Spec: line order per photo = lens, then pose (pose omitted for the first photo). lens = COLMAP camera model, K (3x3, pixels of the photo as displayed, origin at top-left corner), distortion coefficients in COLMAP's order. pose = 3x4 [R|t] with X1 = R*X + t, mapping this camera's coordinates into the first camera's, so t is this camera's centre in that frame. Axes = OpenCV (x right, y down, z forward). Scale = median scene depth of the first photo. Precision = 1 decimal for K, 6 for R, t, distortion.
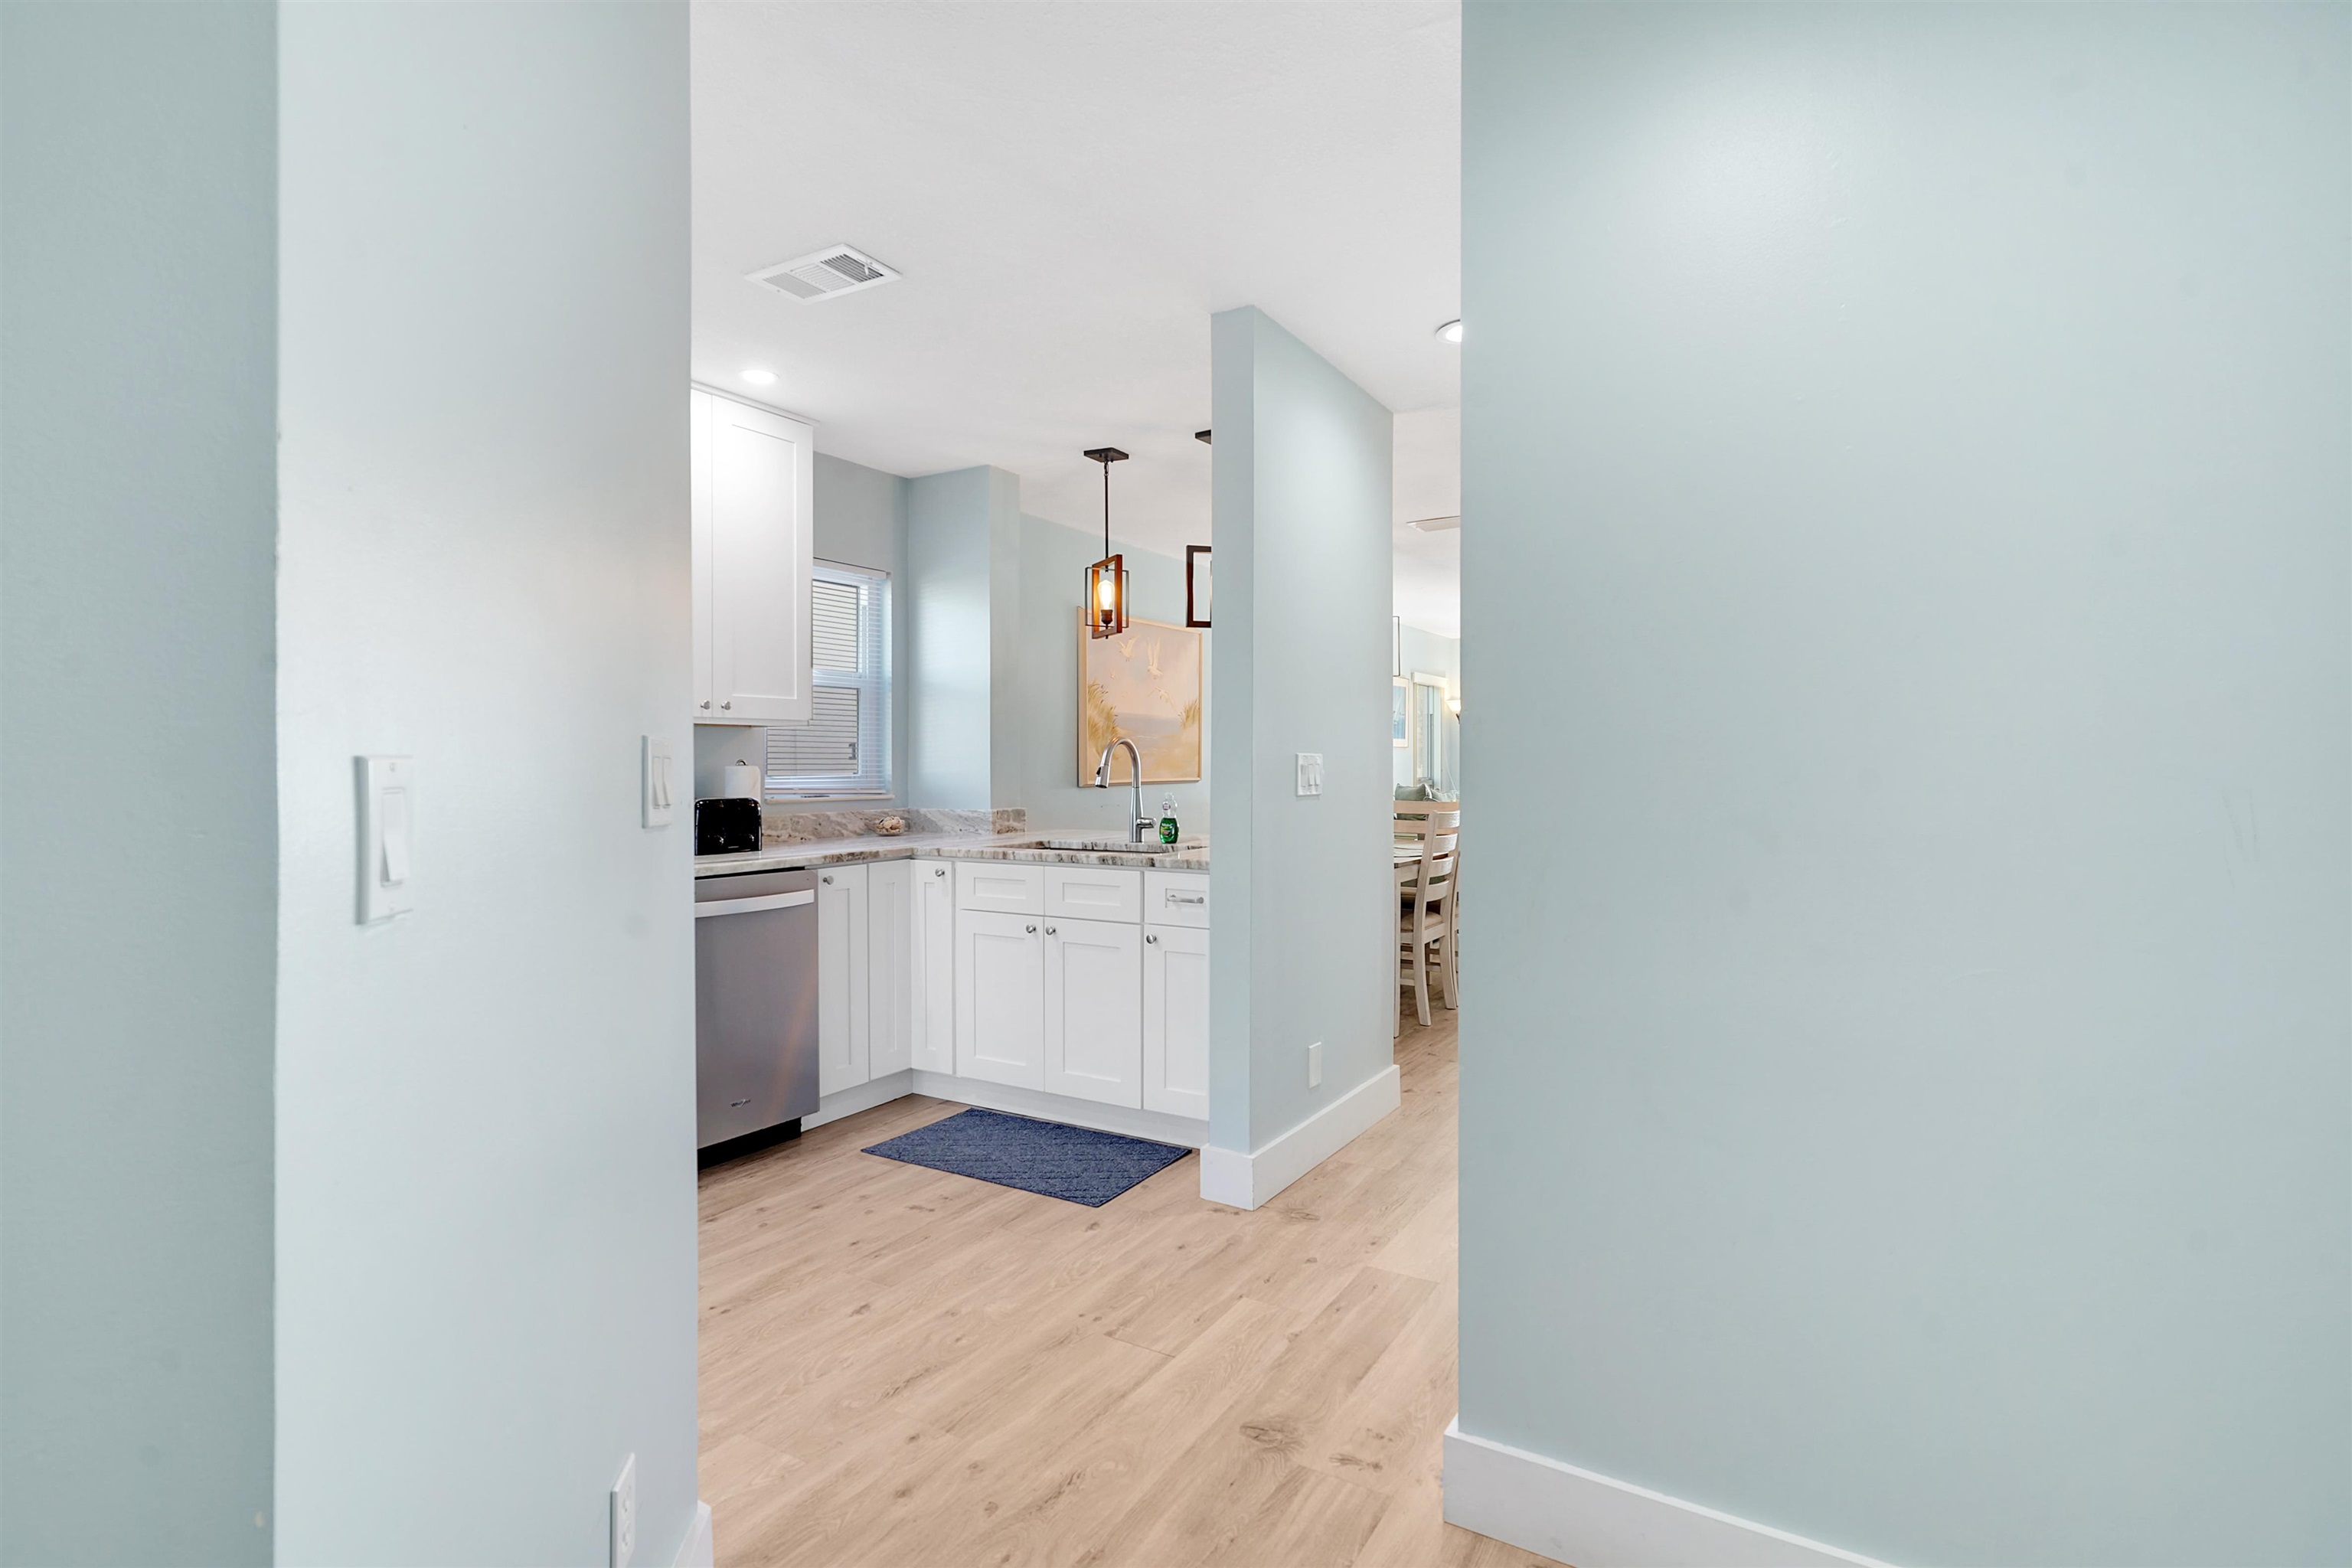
lens RADIAL K [[1148.6, 0, 1173.3], [0, 1148.6, 766.0], [0, 0, 1]] dist [-0.007775, 0.006216]
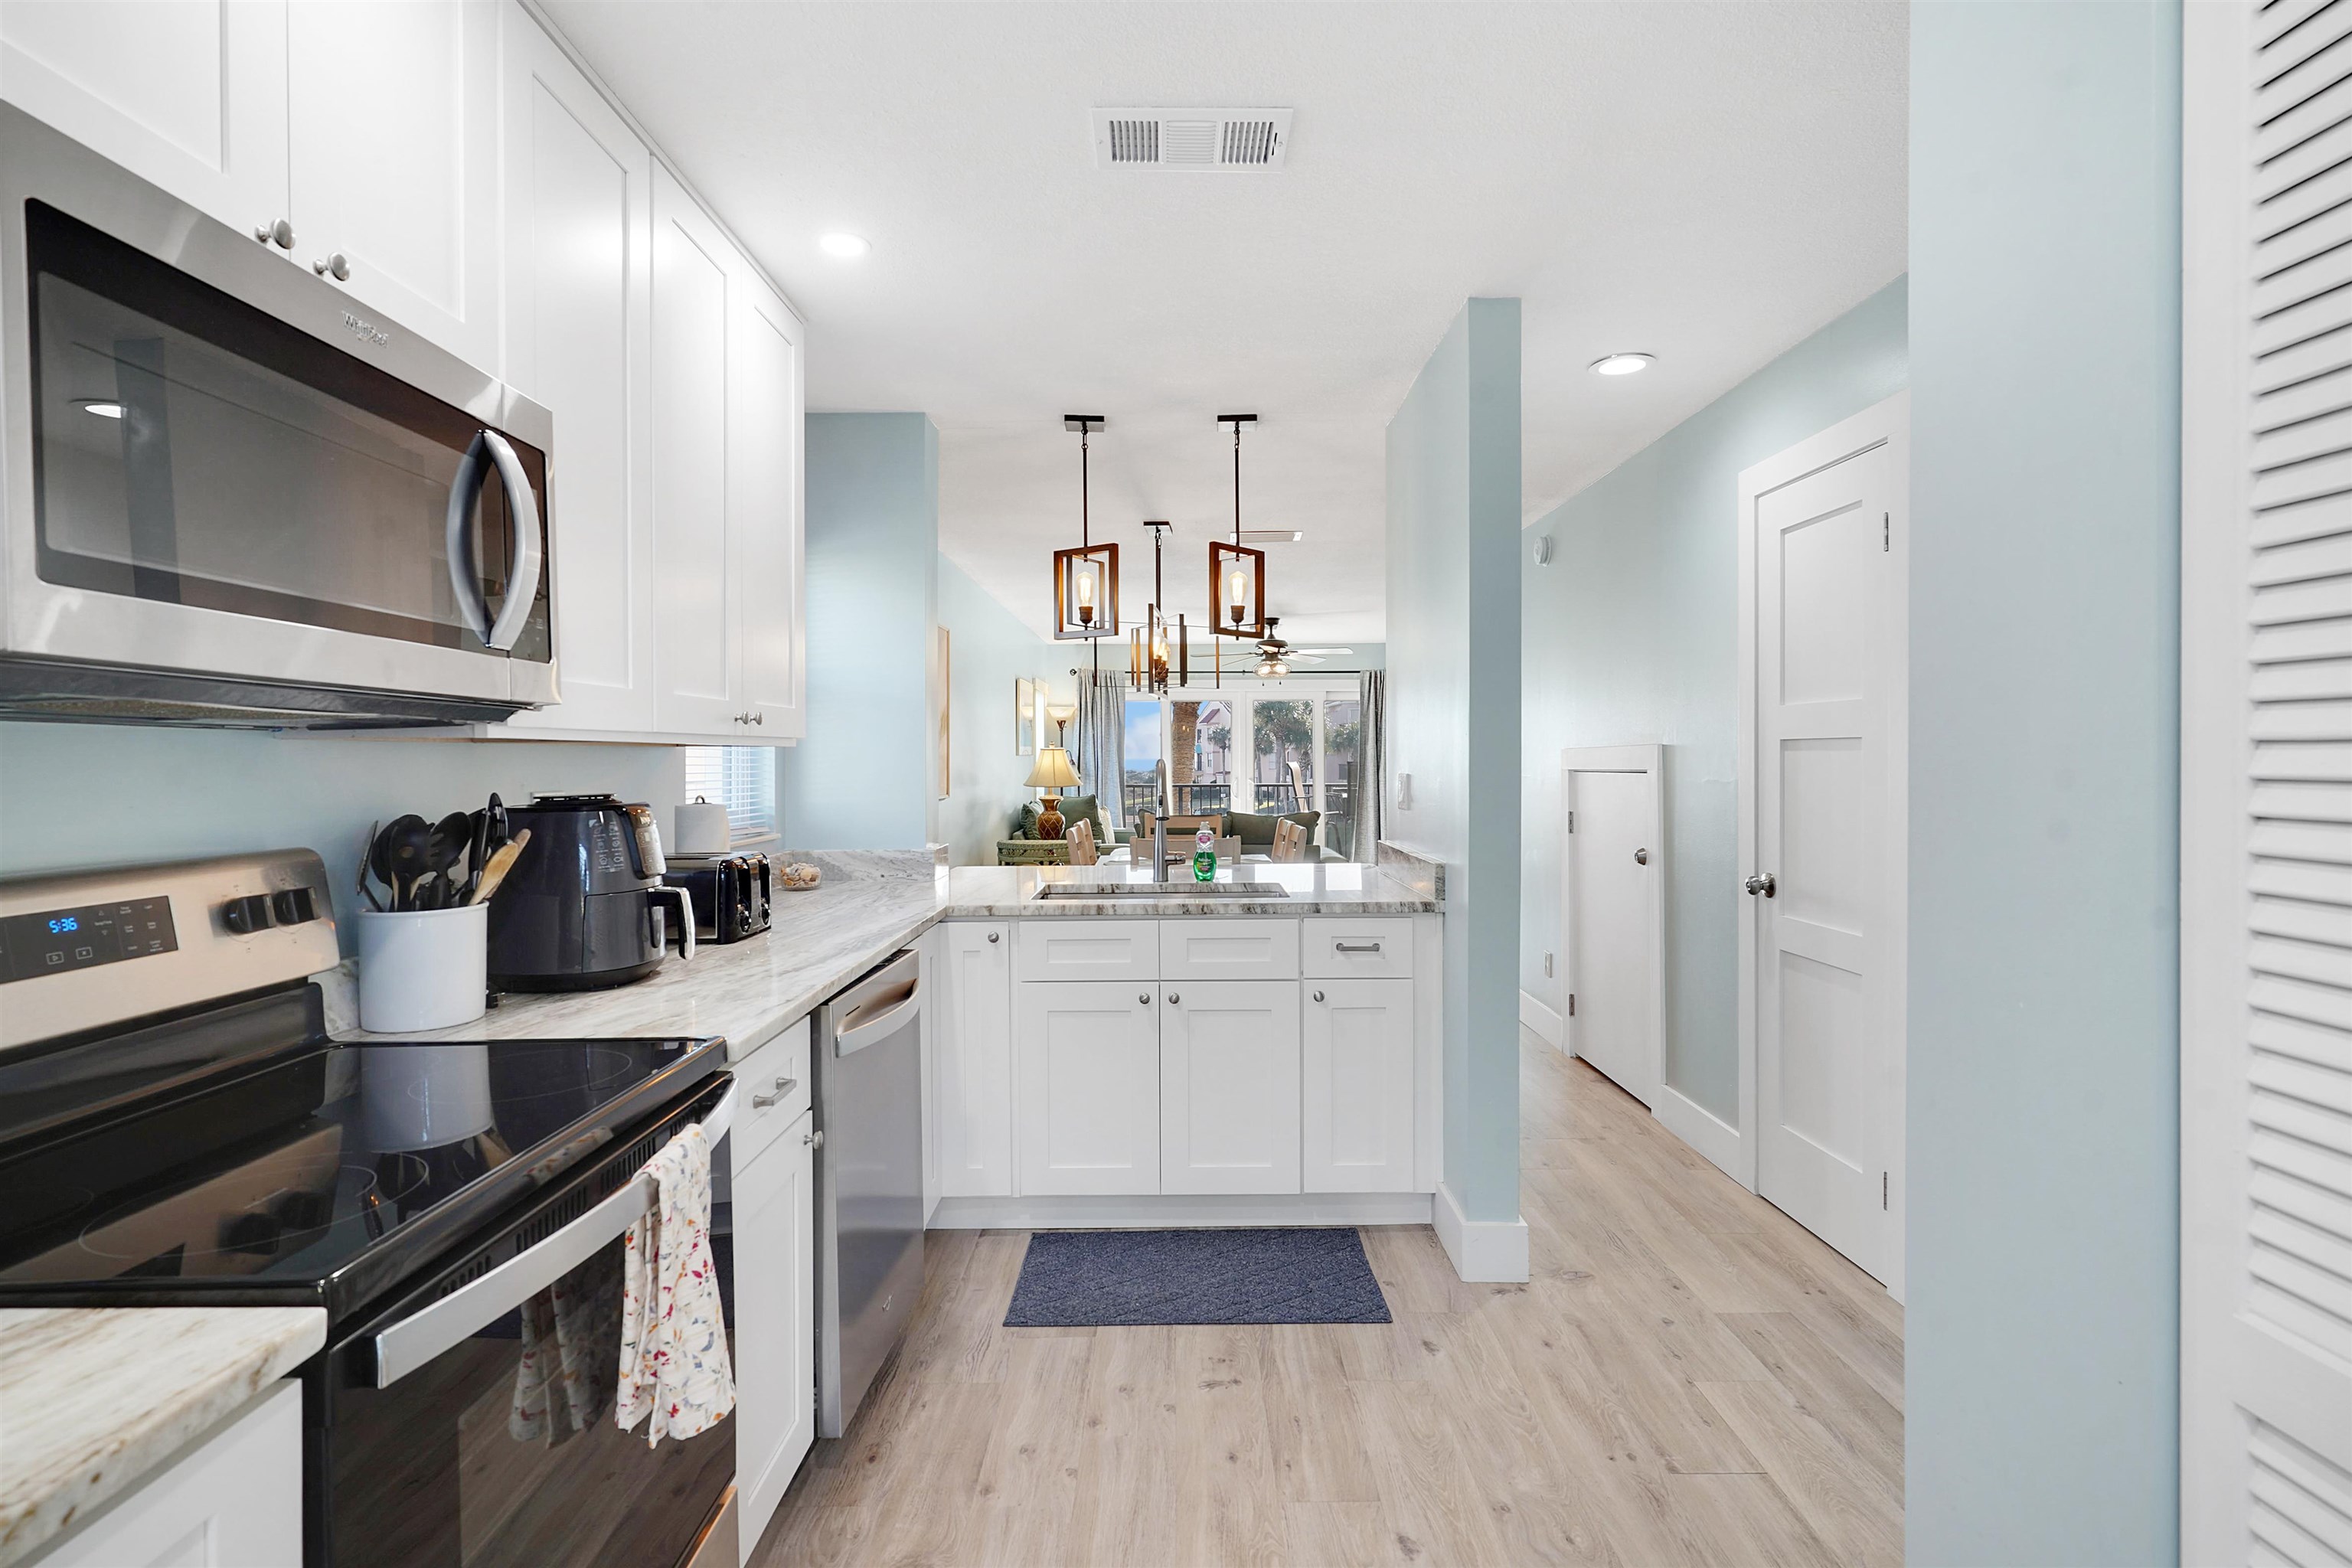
lens RADIAL K [[1148.6, 0, 1180.0], [0, 1148.6, 769.1], [0, 0, 1]] dist [-0.007775, 0.006216]
pose [[0.854676, -0.007750, 0.519104, -0.506579], [0.005468, 0.999967, 0.005926, -0.024551], [-0.519133, -0.002227, 0.854691, 0.283439]]
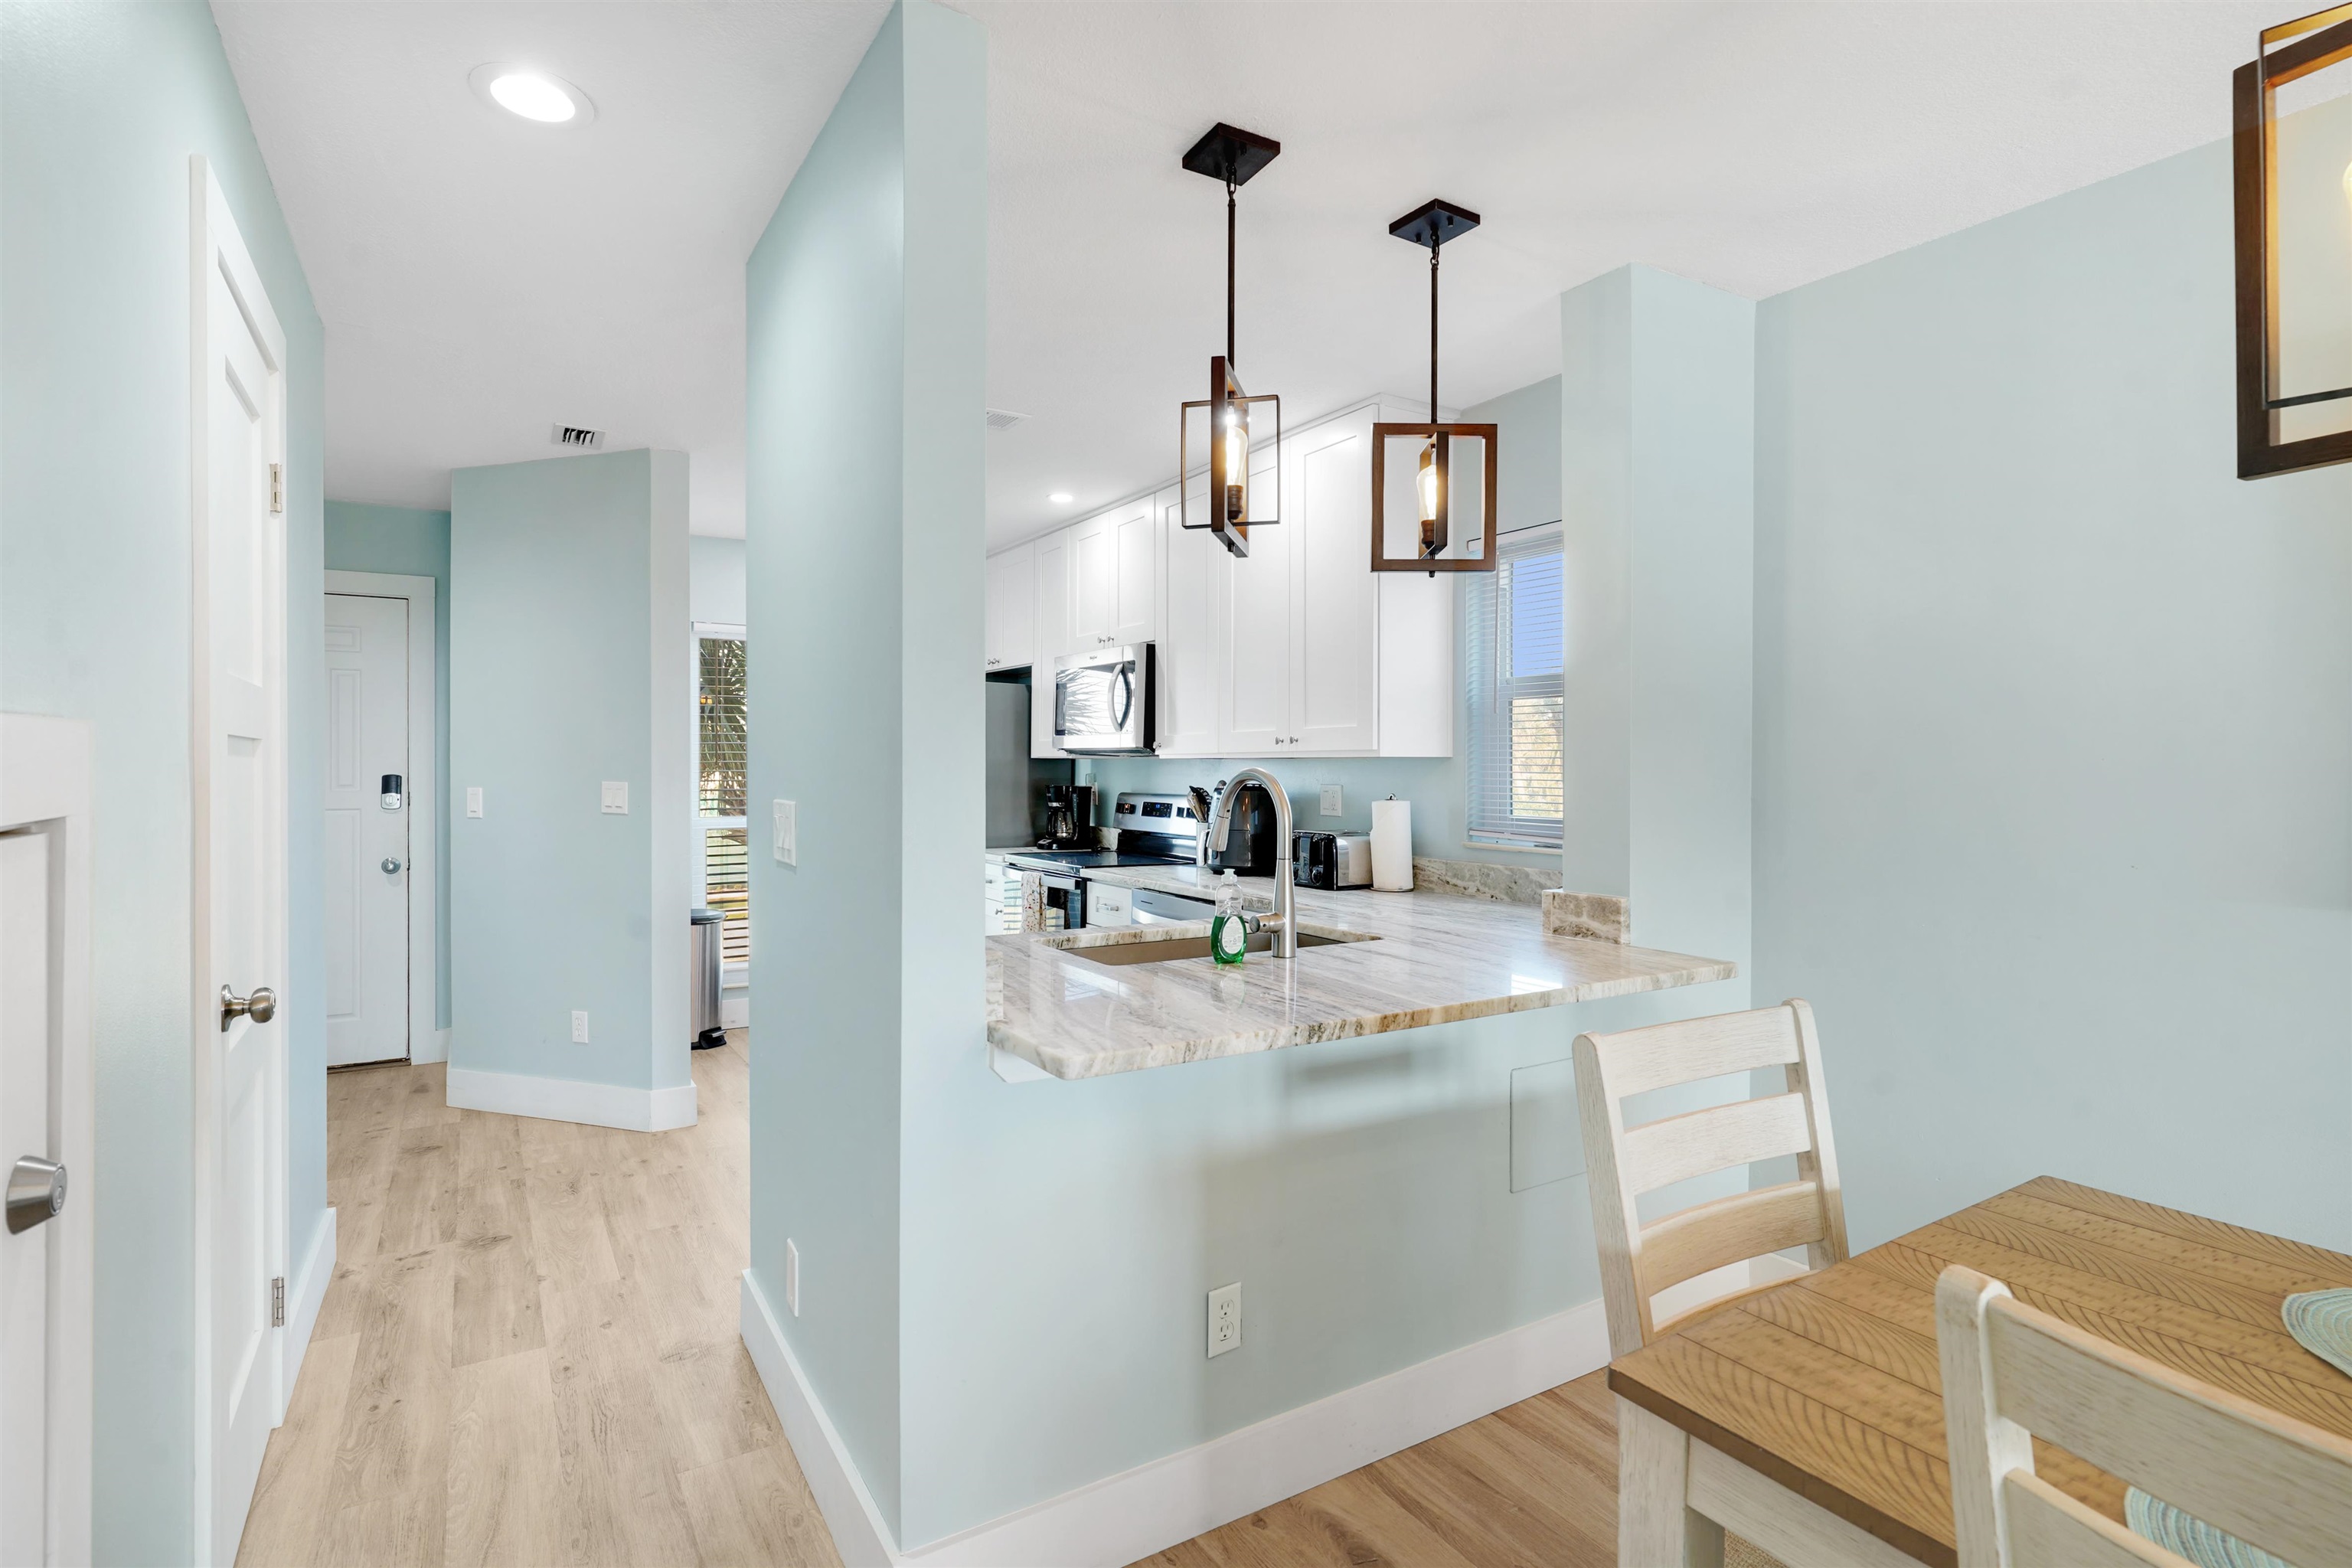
lens RADIAL K [[1148.6, 0, 1168.9], [0, 1148.6, 760.8], [0, 0, 1]] dist [-0.007775, 0.006216]
pose [[-0.464070, -0.006149, -0.885777, 0.534495], [-0.007269, 0.999969, -0.003133, -0.028790], [0.885769, 0.004984, -0.464100, 1.318448]]
